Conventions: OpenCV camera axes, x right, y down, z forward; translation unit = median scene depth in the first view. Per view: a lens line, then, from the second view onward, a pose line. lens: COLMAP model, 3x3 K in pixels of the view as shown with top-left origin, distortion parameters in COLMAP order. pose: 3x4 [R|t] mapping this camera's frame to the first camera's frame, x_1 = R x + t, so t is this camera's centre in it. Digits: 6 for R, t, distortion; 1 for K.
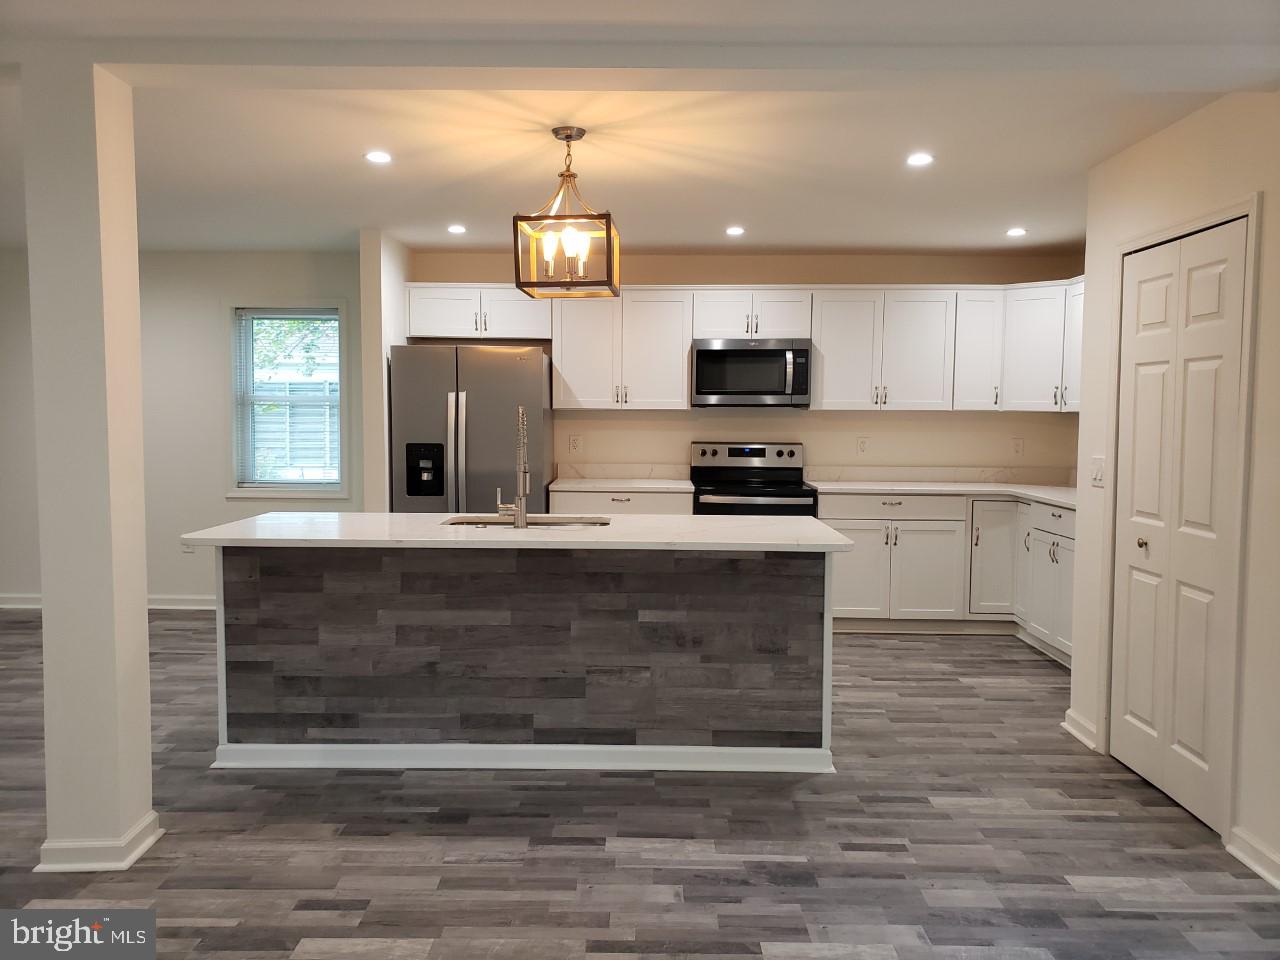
lens RADIAL K [[1005.2, 0, 638.3], [0, 1005.2, 473.3], [0, 0, 1]] dist [0.055912, -0.012145]
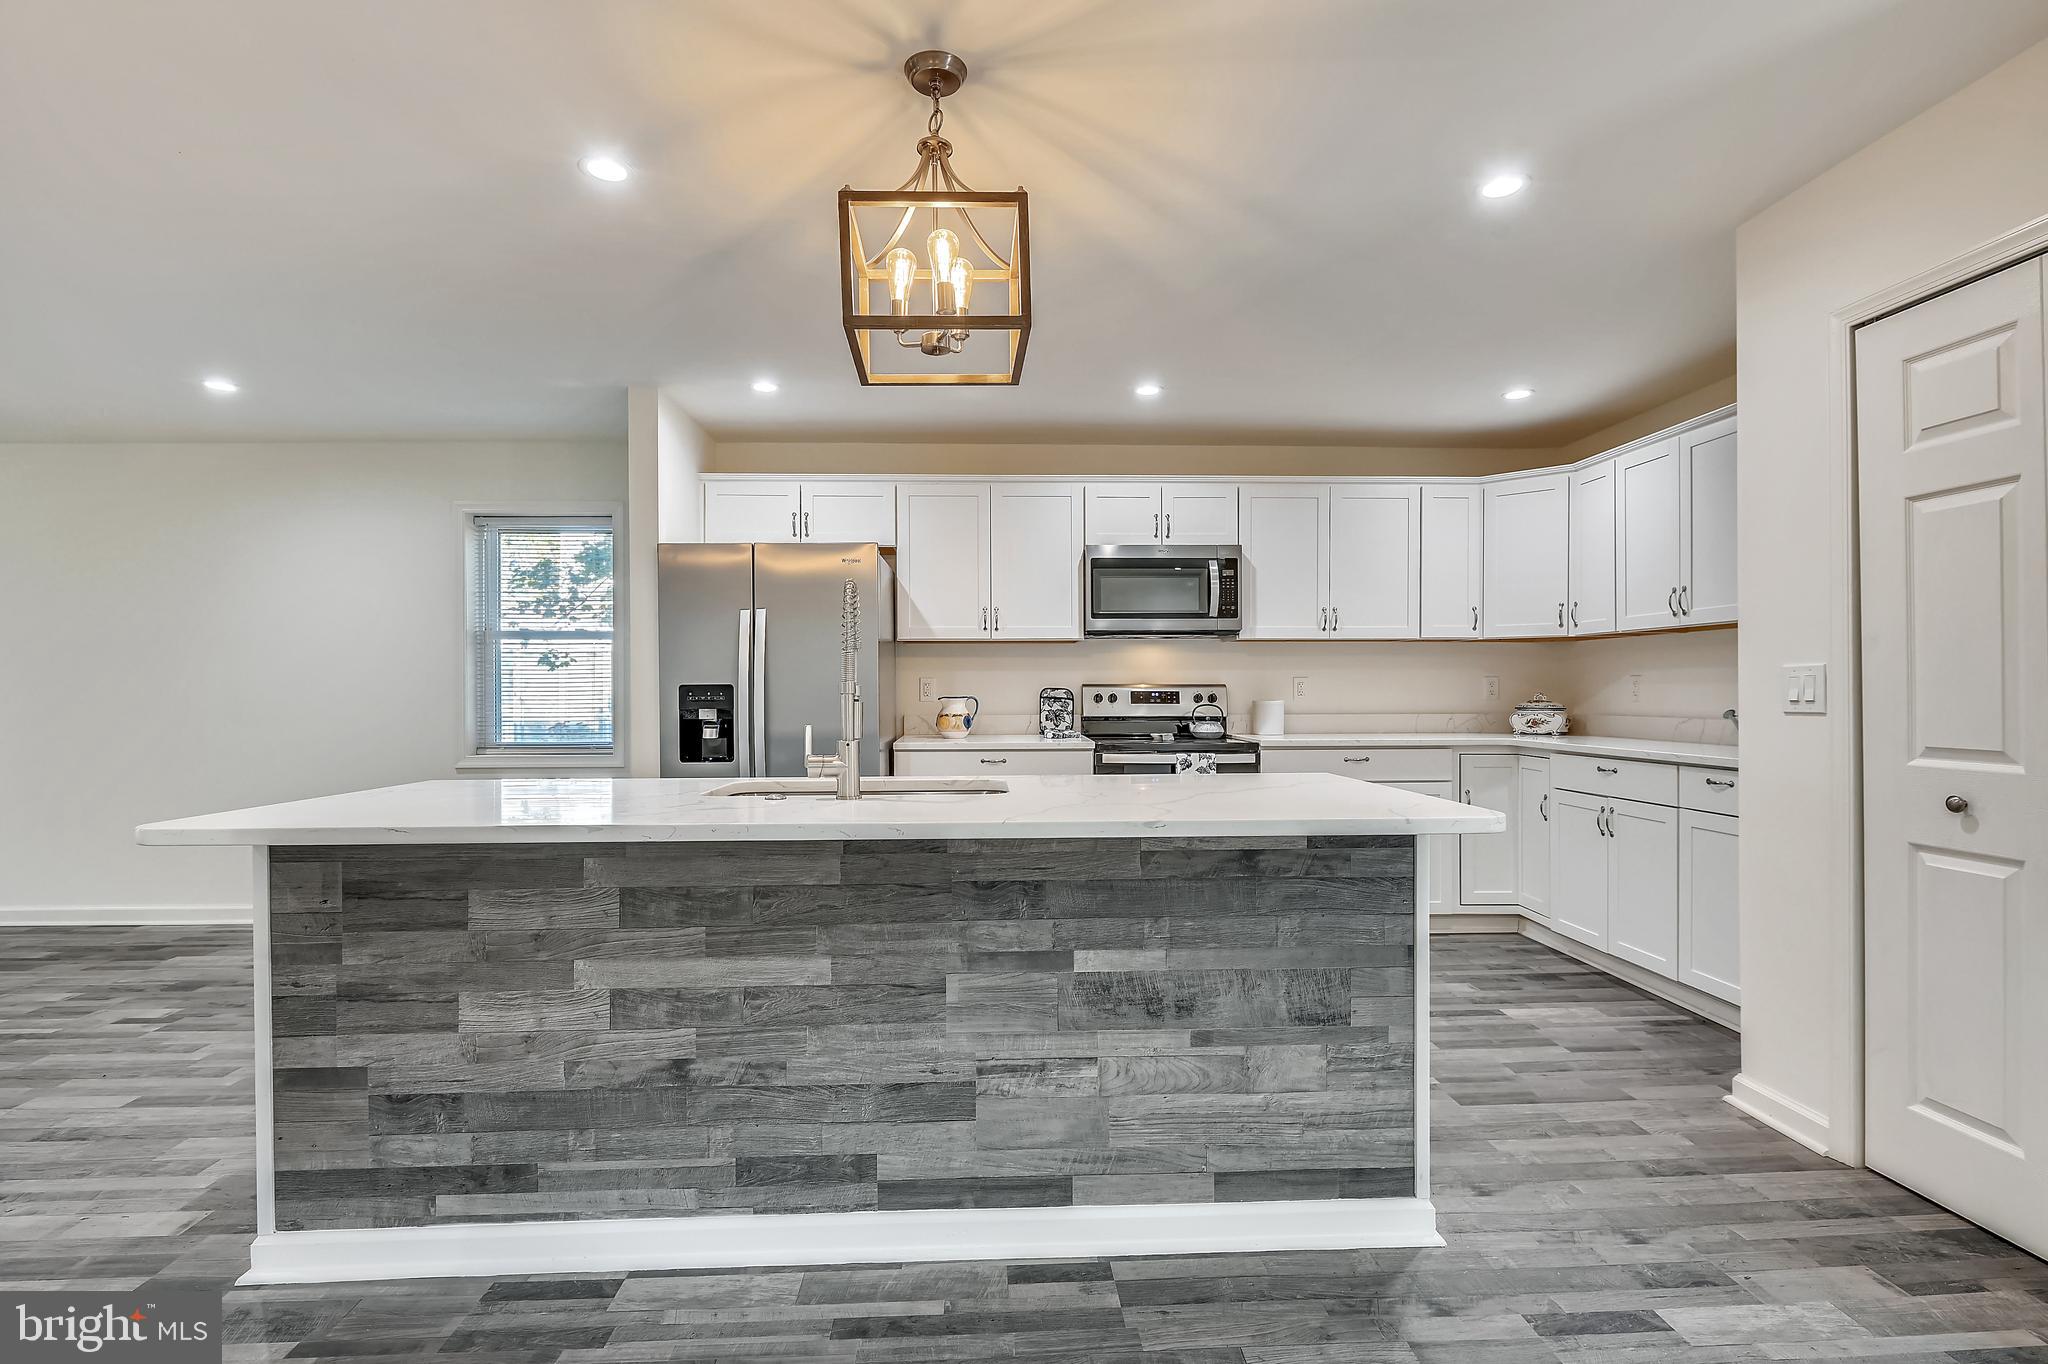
lens RADIAL K [[955.9, 0, 1025.5], [0, 955.9, 690.5], [0, 0, 1]] dist [-0.002106, -0.000250]
pose [[0.998252, -0.011544, 0.057958, -0.052650], [0.015181, 0.997917, -0.062695, 0.030252], [-0.057114, 0.063466, 0.996348, 0.485431]]
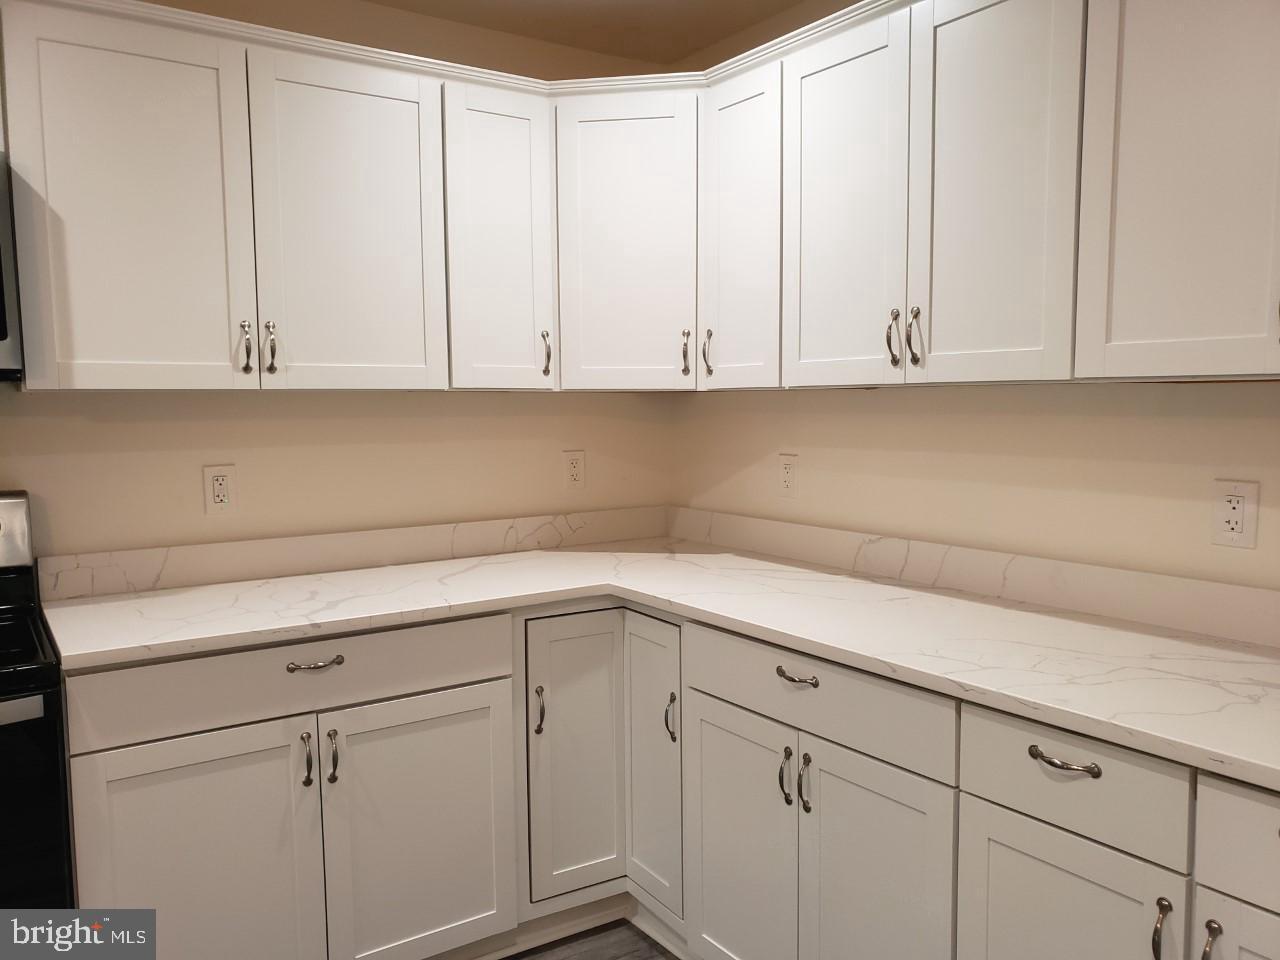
lens RADIAL K [[981.2, 0, 660.0], [0, 981.2, 497.7], [0, 0, 1]] dist [0.036778, -0.115950]
pose [[0.813807, -0.069436, 0.576973, 0.251018], [0.051186, 0.997542, 0.047853, -0.056320], [-0.578877, -0.009411, 0.815360, 1.050108]]
